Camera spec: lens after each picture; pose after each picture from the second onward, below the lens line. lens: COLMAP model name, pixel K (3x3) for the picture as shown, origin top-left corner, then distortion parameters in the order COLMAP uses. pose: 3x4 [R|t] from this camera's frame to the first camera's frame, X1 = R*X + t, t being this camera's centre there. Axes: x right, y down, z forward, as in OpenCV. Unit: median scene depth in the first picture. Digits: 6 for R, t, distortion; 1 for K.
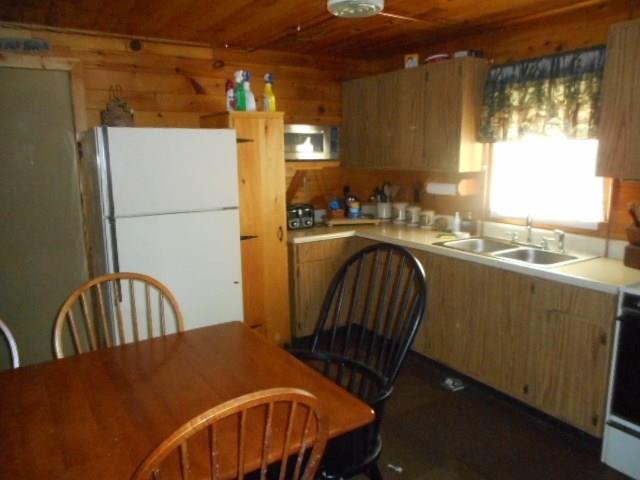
lens RADIAL K [[493.0, 0, 320.0], [0, 493.0, 240.0], [0, 0, 1]] dist [0.006610, 0.004627]
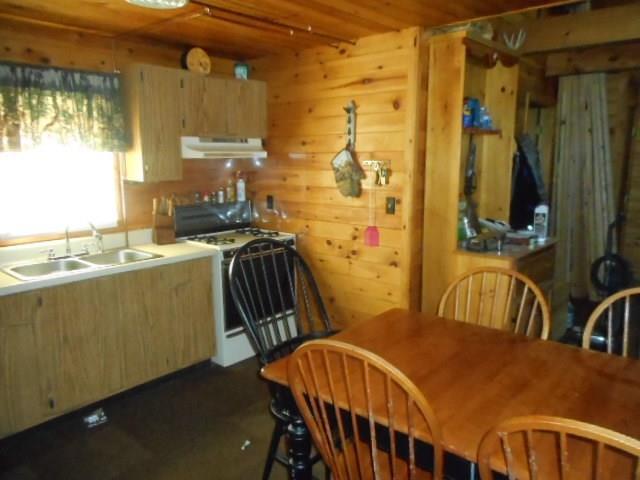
lens RADIAL K [[493.0, 0, 320.0], [0, 493.0, 240.0], [0, 0, 1]] dist [0.006610, 0.004627]
pose [[-0.290153, -0.146593, 0.945686, -0.731261], [0.187789, 0.960263, 0.206470, -0.145230], [-0.938374, 0.237498, -0.251094, 0.853619]]
